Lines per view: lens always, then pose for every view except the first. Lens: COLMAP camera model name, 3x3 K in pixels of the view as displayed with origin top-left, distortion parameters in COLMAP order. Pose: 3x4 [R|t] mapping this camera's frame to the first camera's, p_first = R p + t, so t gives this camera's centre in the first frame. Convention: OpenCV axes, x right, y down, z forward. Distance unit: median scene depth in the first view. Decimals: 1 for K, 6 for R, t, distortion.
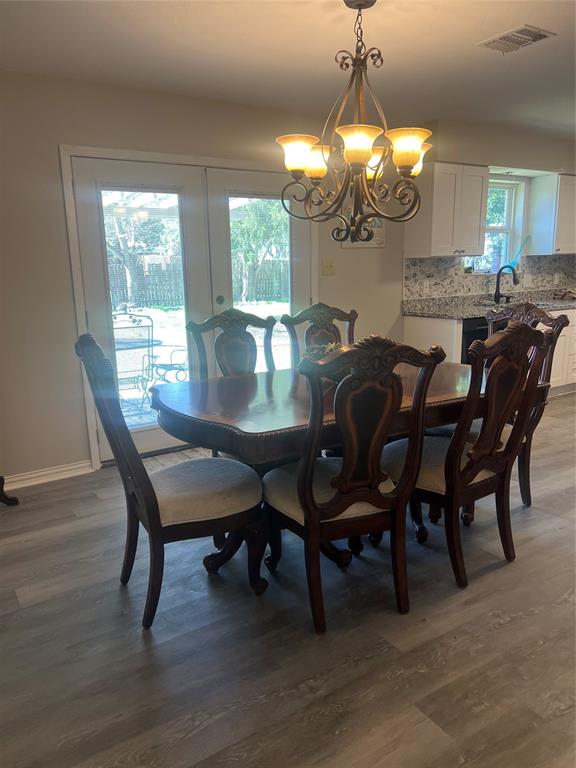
lens RADIAL K [[575.6, 0, 292.5], [0, 575.6, 385.0], [0, 0, 1]] dist [0.061391, -0.069407]
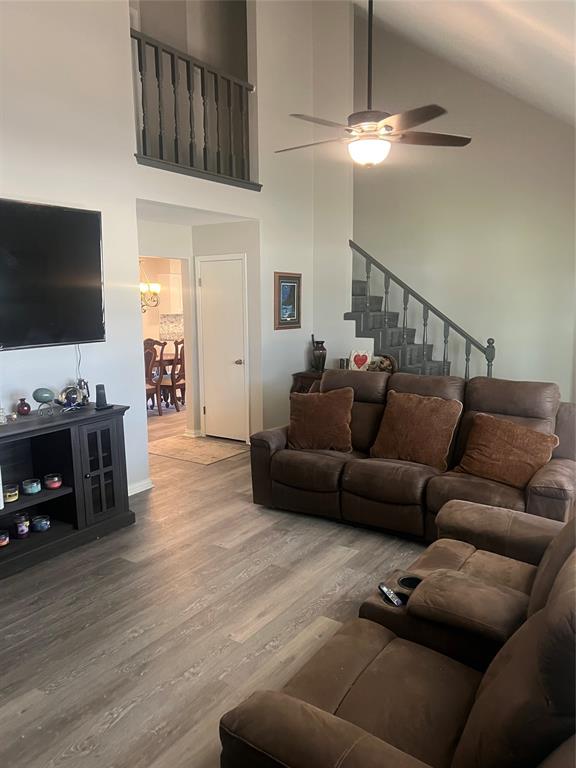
lens RADIAL K [[575.6, 0, 287.7], [0, 575.6, 383.5], [0, 0, 1]] dist [0.061391, -0.069407]
pose [[0.926268, -0.048823, 0.373690, -0.332081], [0.077823, 0.994981, -0.062905, 0.387478], [-0.368743, 0.087348, 0.925418, -2.114668]]
